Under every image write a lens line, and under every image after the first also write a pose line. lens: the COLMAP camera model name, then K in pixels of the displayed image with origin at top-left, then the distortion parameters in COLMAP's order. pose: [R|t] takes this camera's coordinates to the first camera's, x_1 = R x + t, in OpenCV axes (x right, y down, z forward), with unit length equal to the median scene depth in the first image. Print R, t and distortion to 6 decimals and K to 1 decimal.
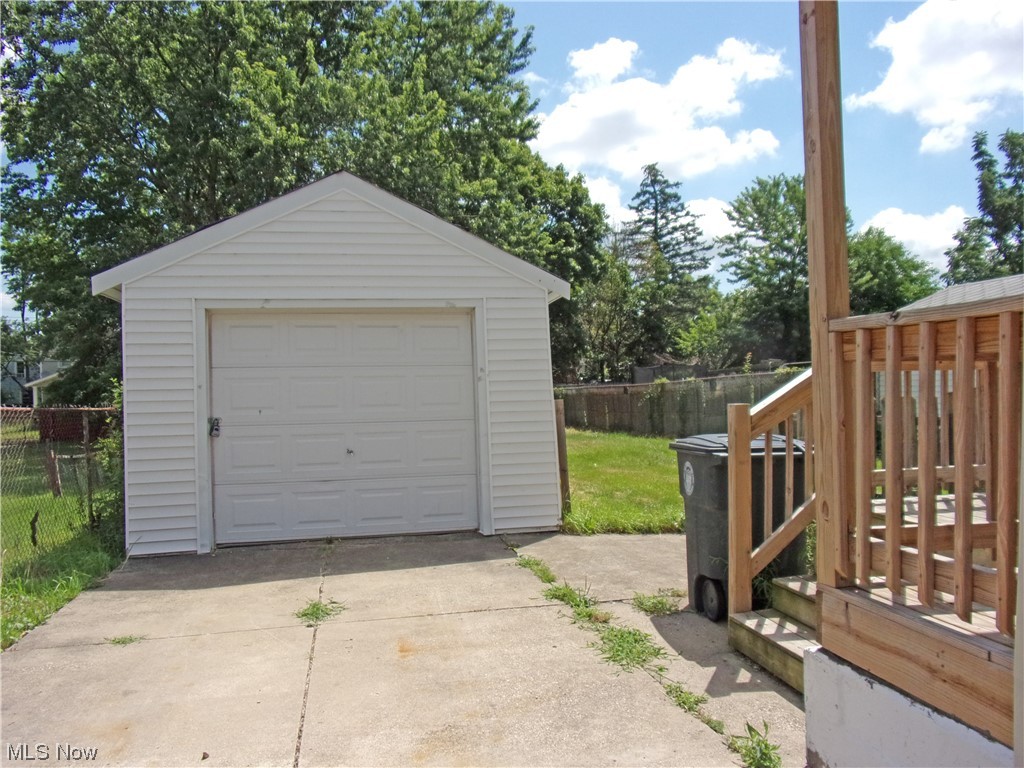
lens RADIAL K [[717.2, 0, 512.0], [0, 717.2, 384.0], [0, 0, 1]] dist [-0.000508, -0.000237]
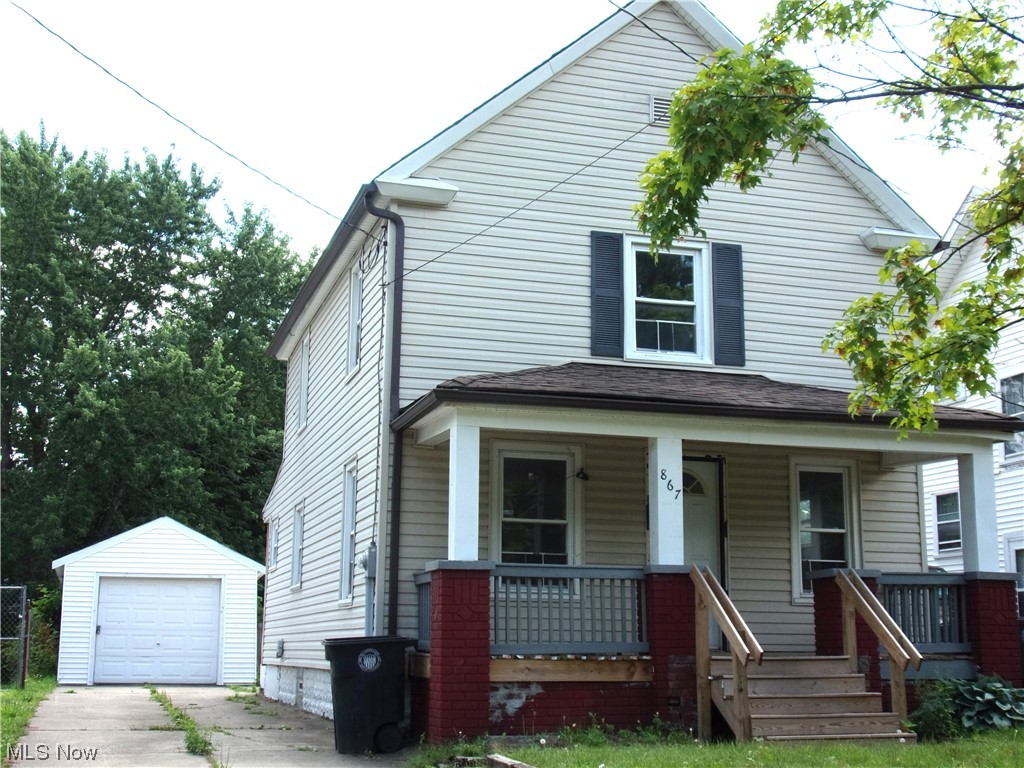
lens RADIAL K [[1440.0, 0, 512.0], [0, 1440.0, 384.0], [0, 0, 1]] dist [-0.003866, -0.108183]
pose [[0.997327, 0.040092, 0.061091, 0.542448], [-0.027547, 0.980646, -0.193840, 0.137869], [-0.067680, 0.191639, 0.979129, -3.477604]]
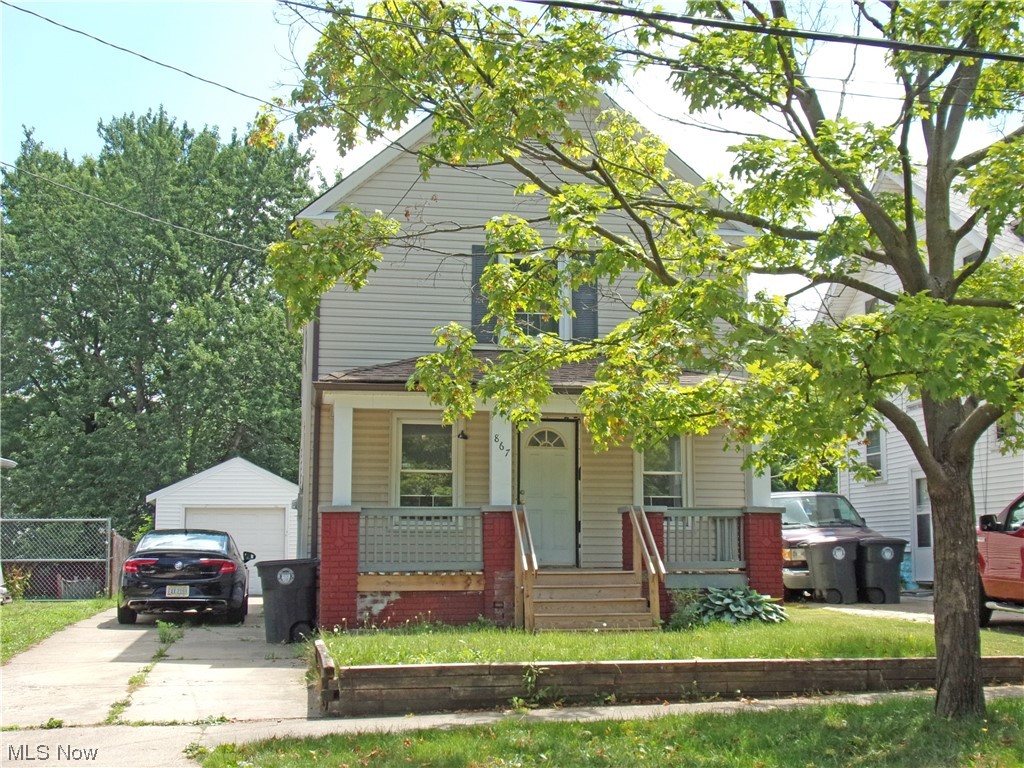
lens RADIAL K [[1440.0, 0, 512.0], [0, 1440.0, 384.0], [0, 0, 1]] dist [-0.003866, -0.108183]
pose [[0.997646, 0.012513, -0.067427, 1.140836], [-0.021252, 0.991220, -0.130502, 0.115808], [0.065202, 0.131628, 0.989153, -4.250883]]
